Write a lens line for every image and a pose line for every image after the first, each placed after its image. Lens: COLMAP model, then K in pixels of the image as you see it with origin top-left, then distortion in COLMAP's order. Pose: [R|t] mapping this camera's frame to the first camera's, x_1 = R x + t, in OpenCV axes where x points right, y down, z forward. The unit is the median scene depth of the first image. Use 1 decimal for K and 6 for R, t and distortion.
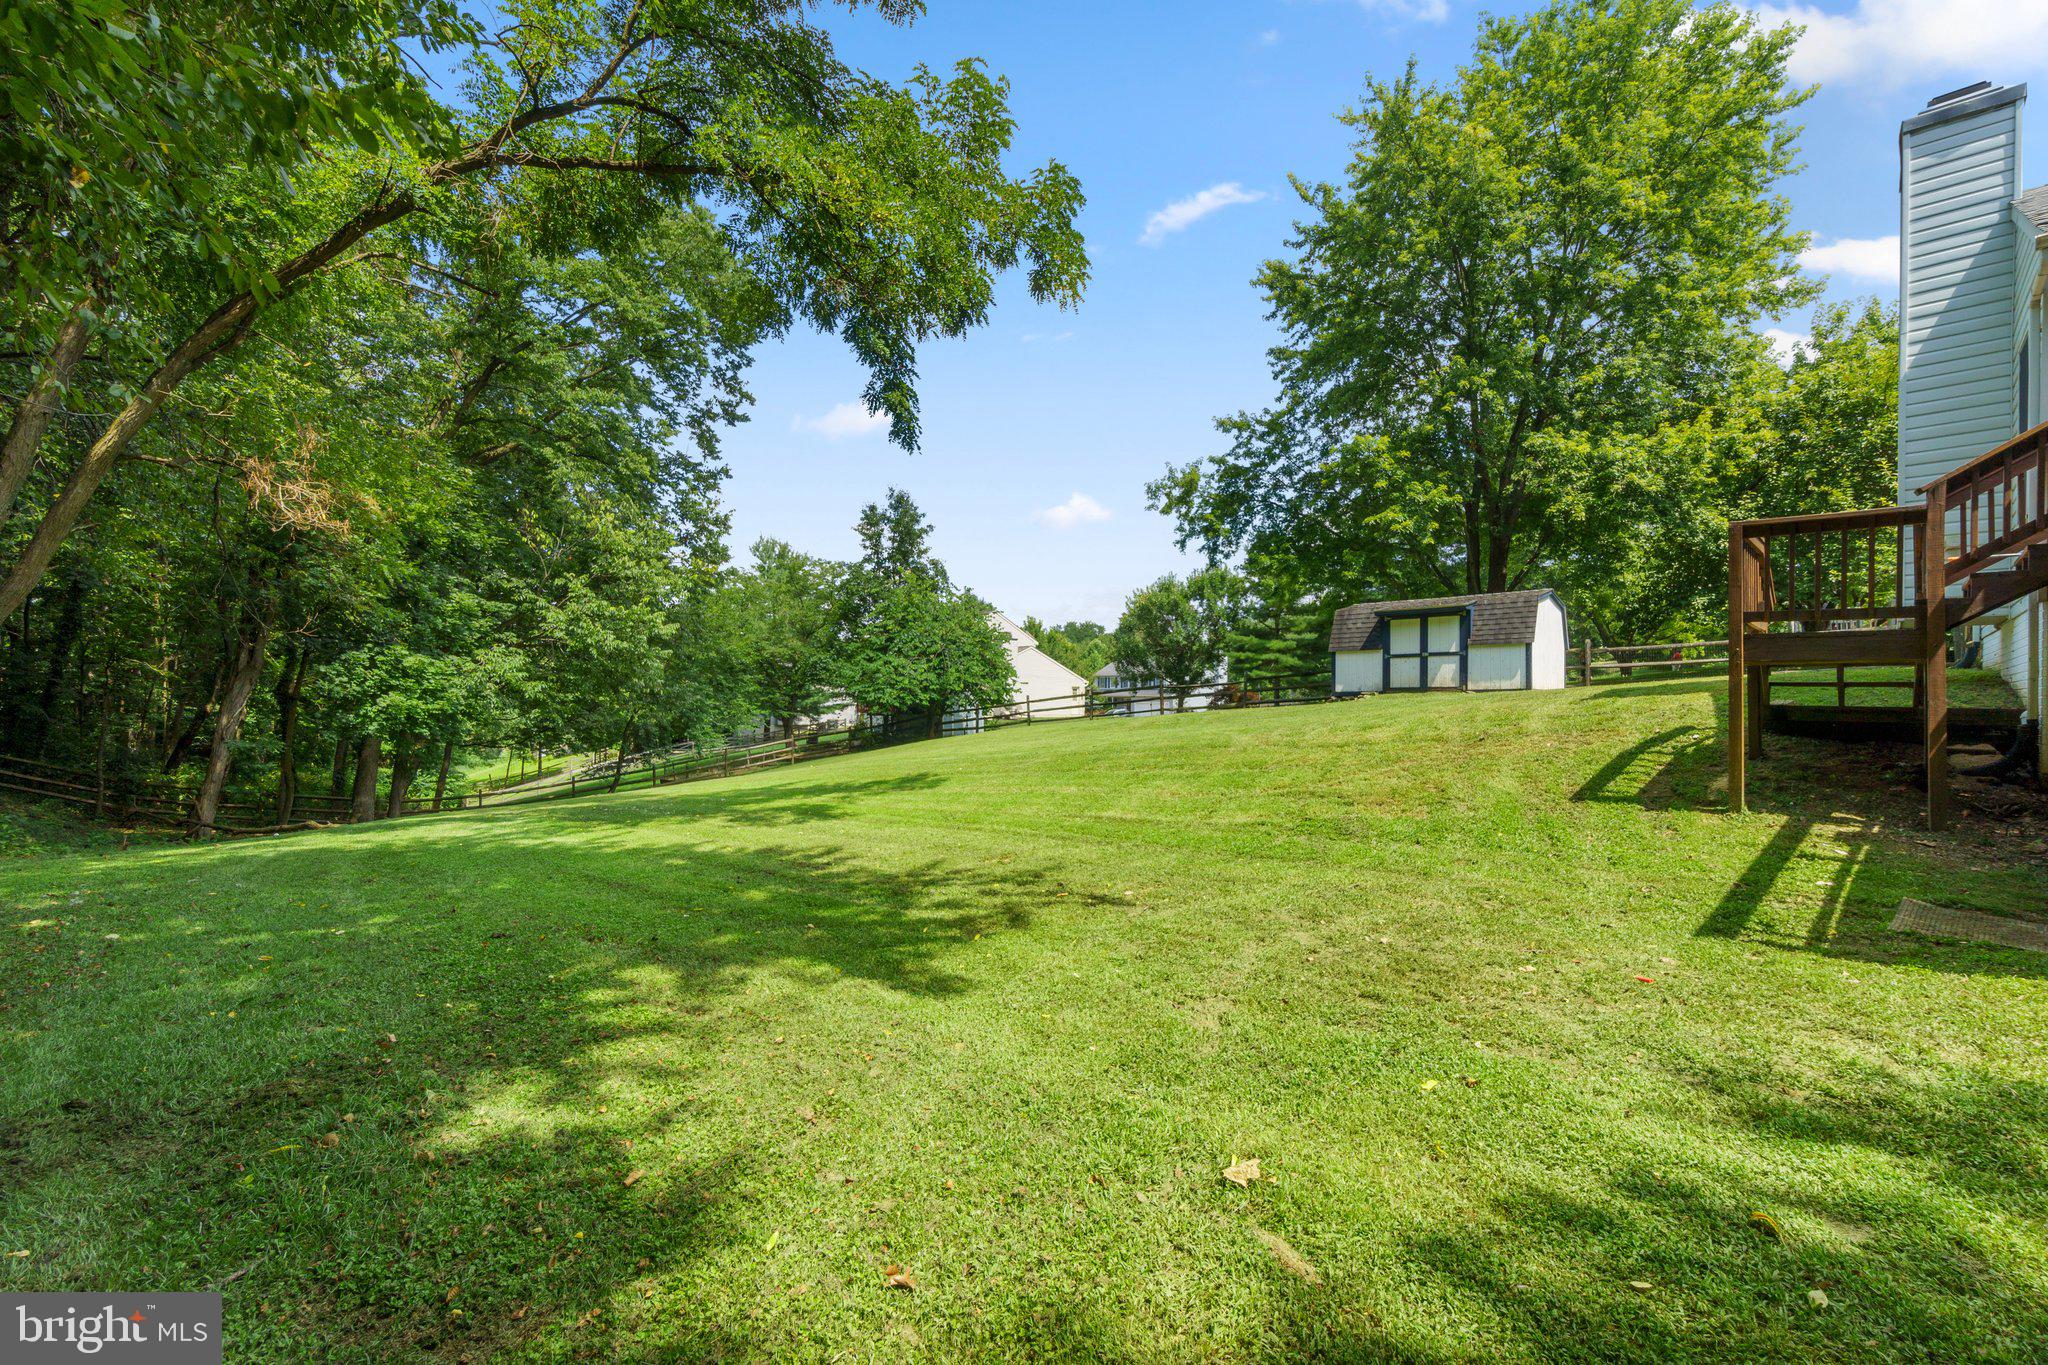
lens RADIAL K [[881.1, 0, 1037.9], [0, 881.1, 709.4], [0, 0, 1]] dist [-0.000509, 0.005603]
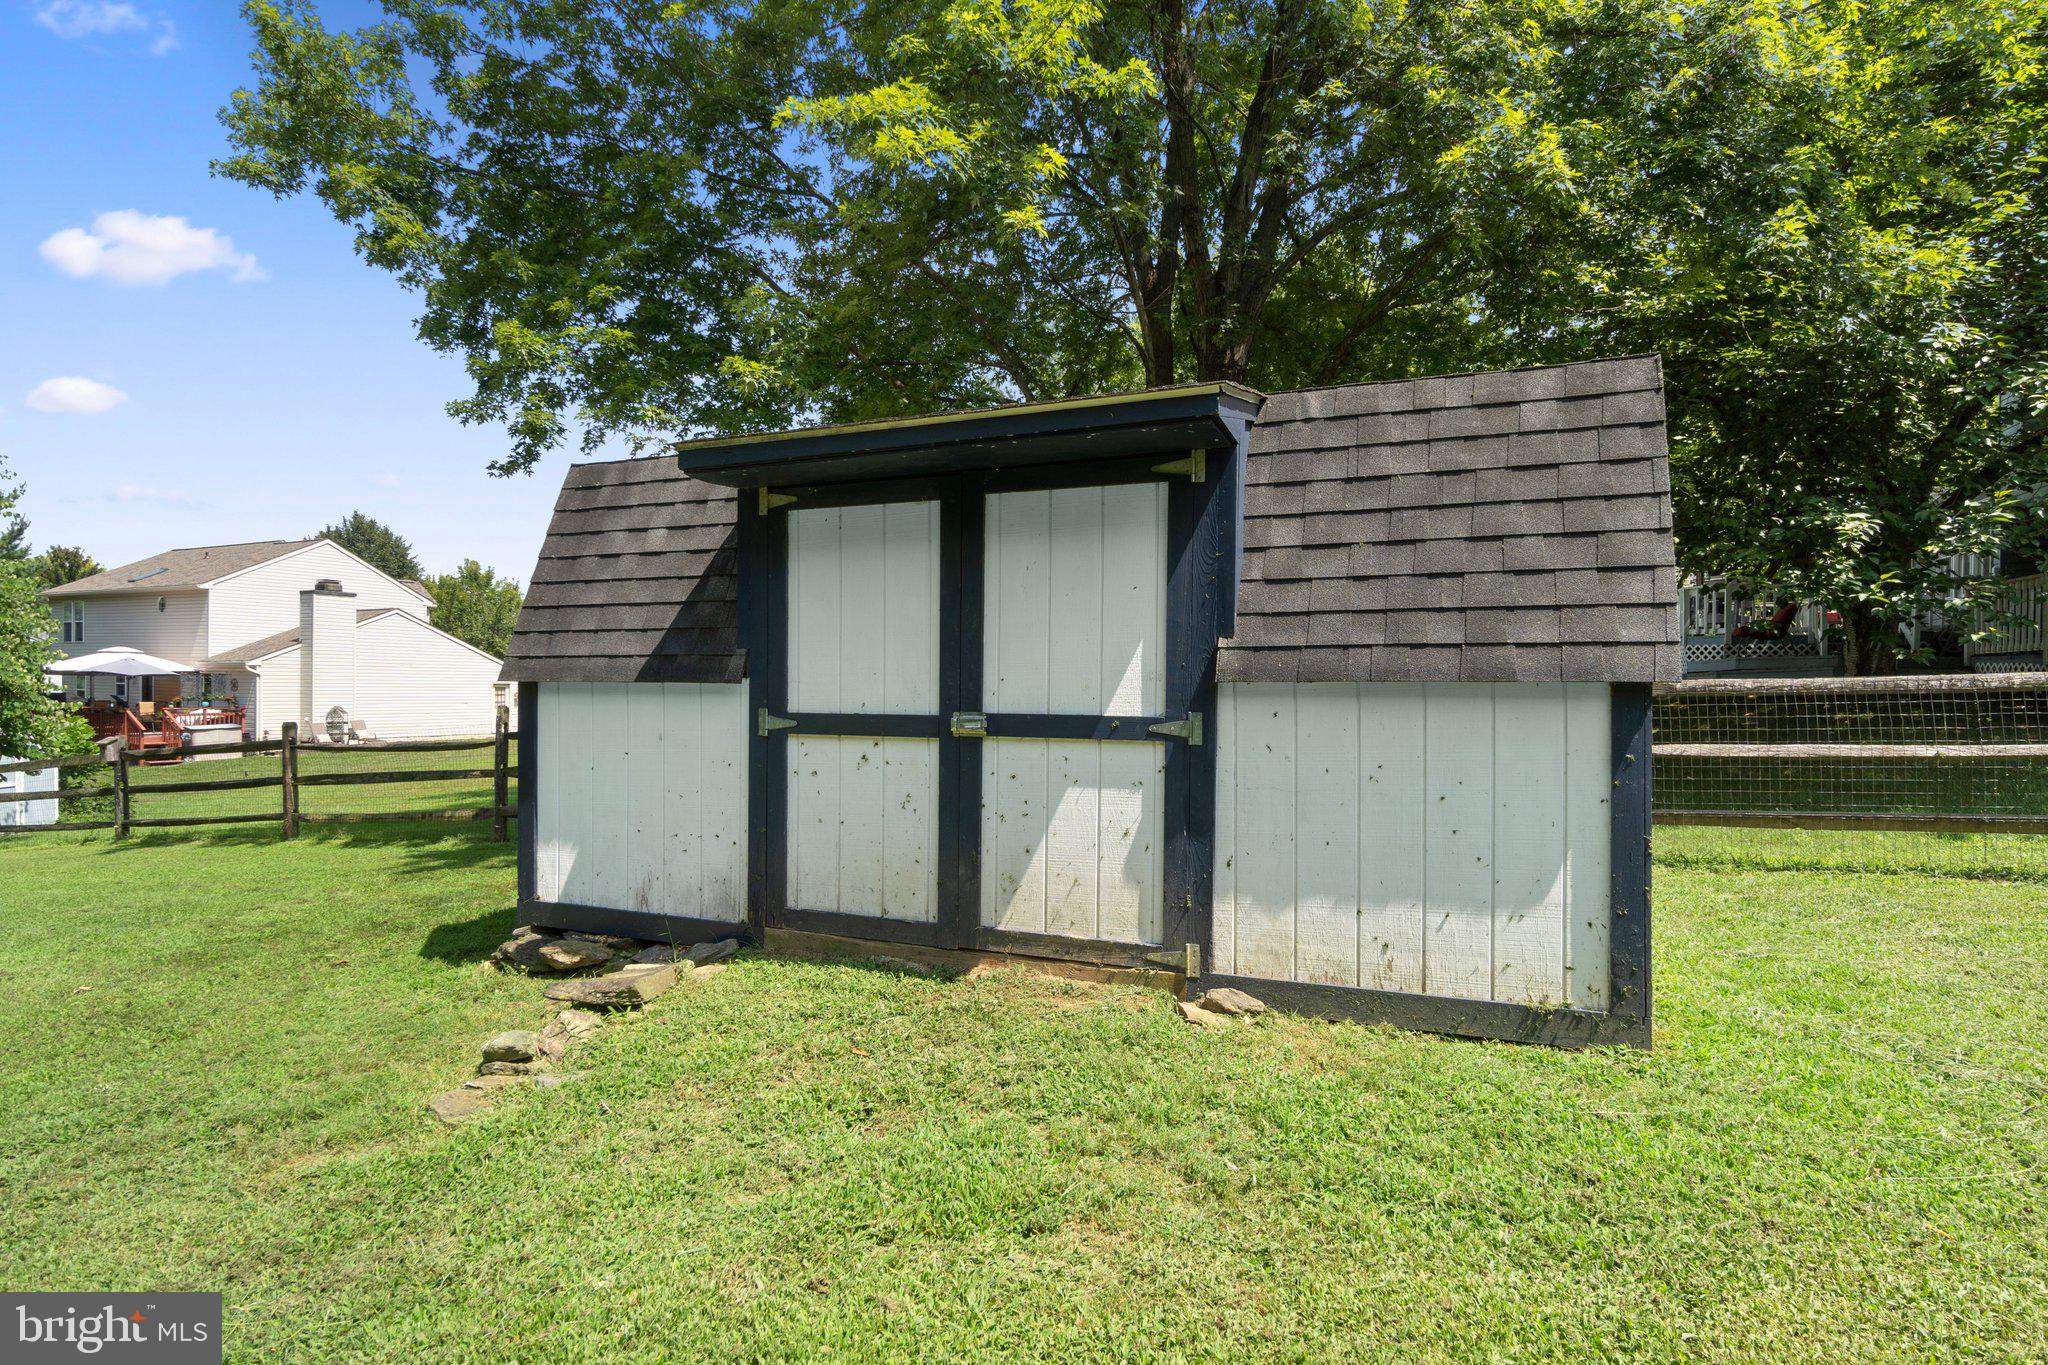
lens RADIAL K [[1037.2, 0, 1024.0], [0, 1037.2, 682.5], [0, 0, 1]] dist [-0.000503, -0.000087]
pose [[0.936338, 0.007412, 0.351022, 0.287584], [-0.004364, 0.999946, -0.009472, -0.051035], [-0.351073, 0.007338, 0.936319, 0.615730]]
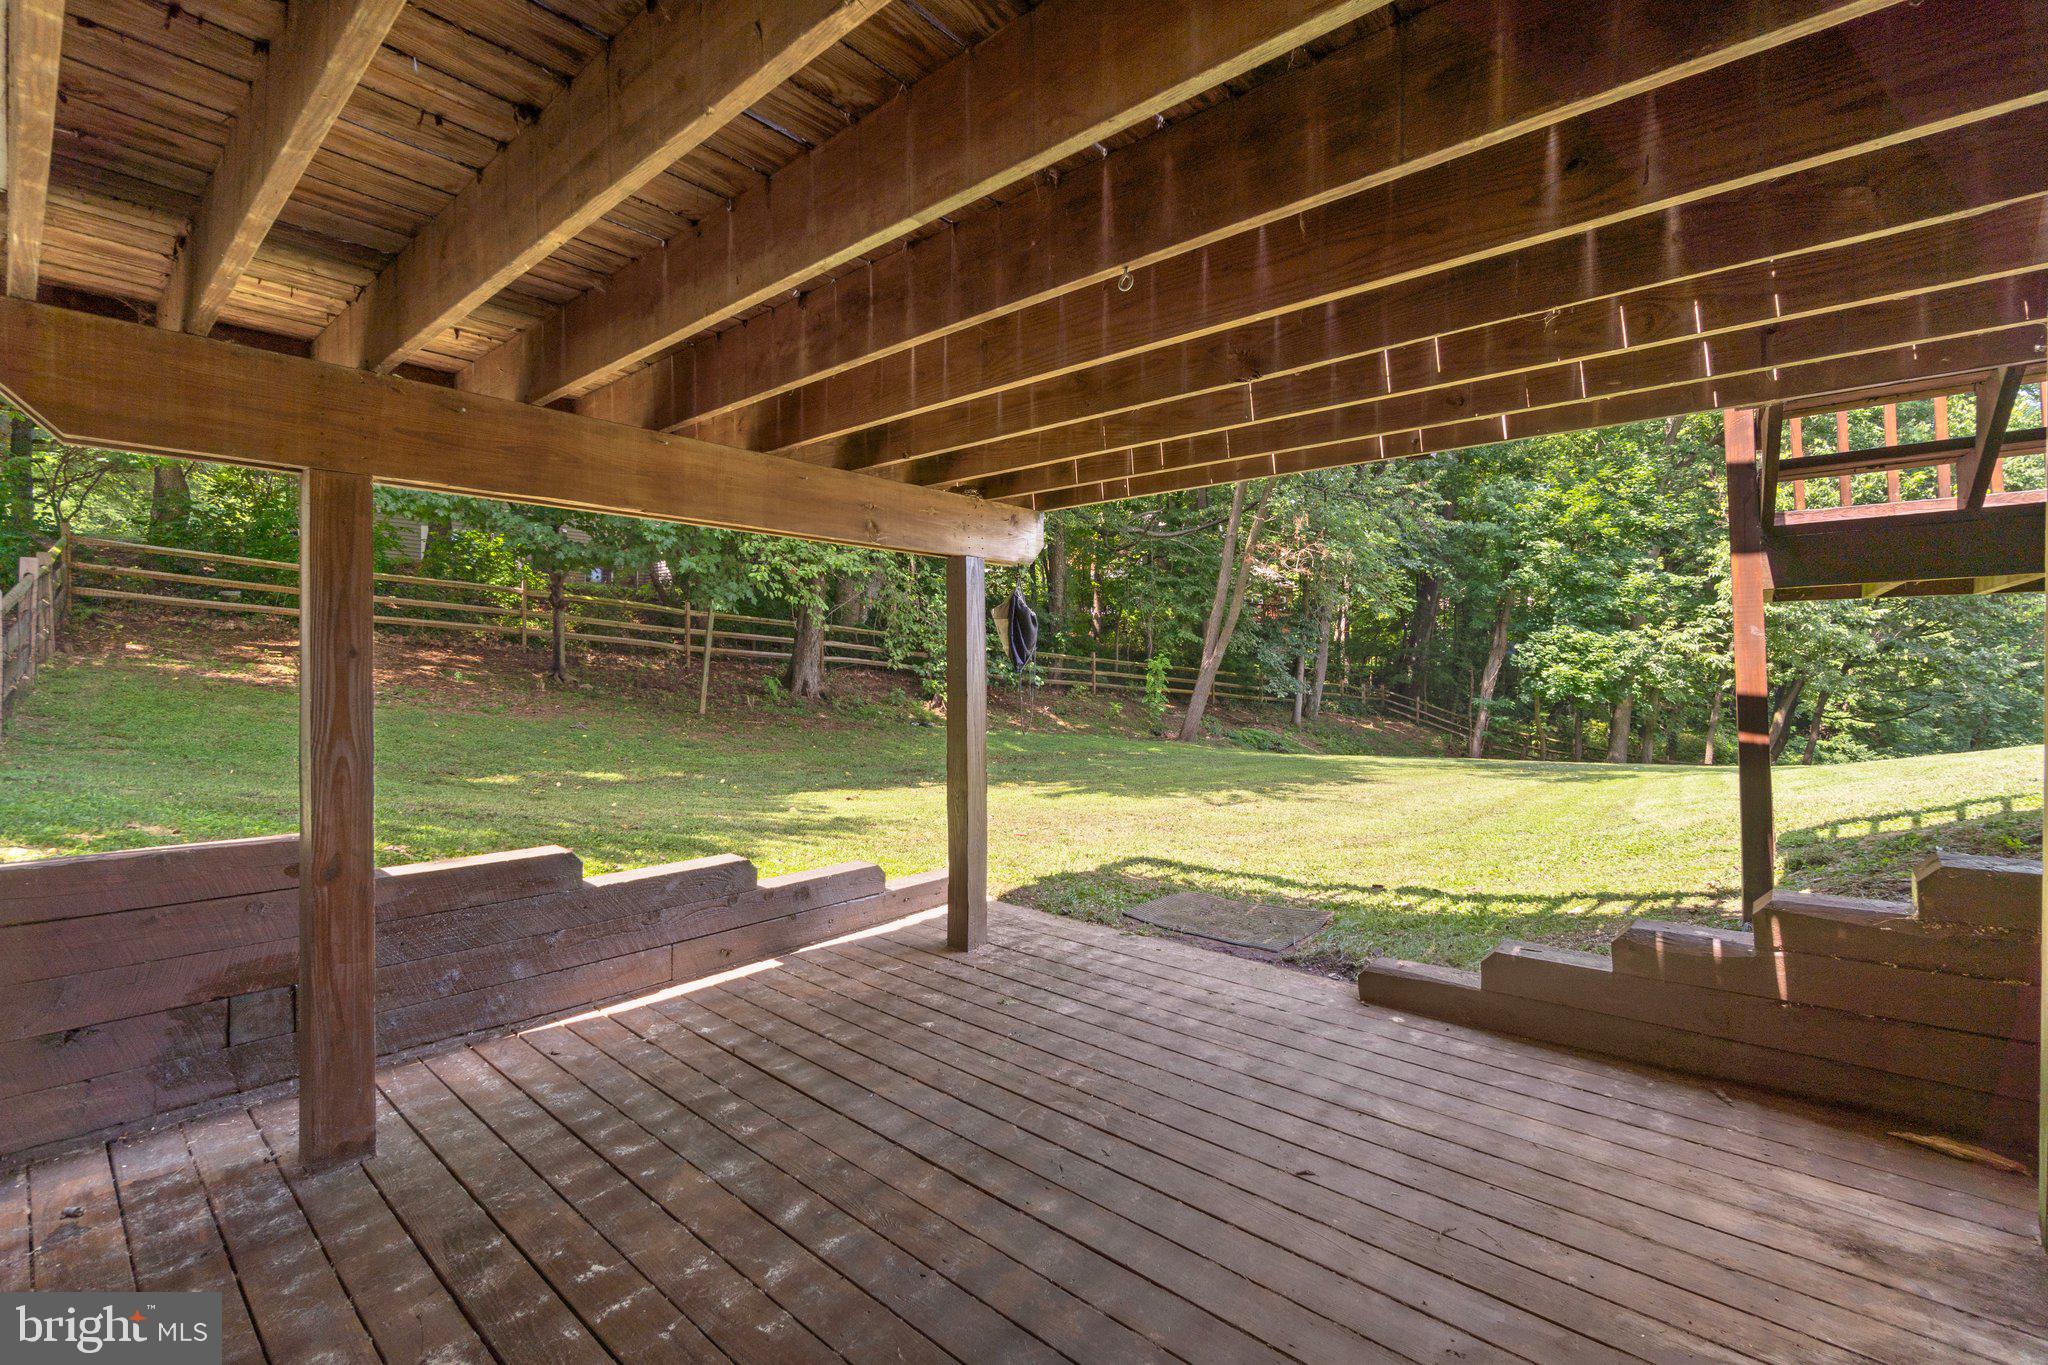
lens RADIAL K [[887.2, 0, 1020.7], [0, 887.2, 663.2], [0, 0, 1]] dist [-0.000084, 0.000109]
pose [[0.052009, -0.008616, -0.998609, 0.348521], [-0.007727, 0.999929, -0.009030, -0.002164], [0.998617, 0.008186, 0.051939, 0.133916]]
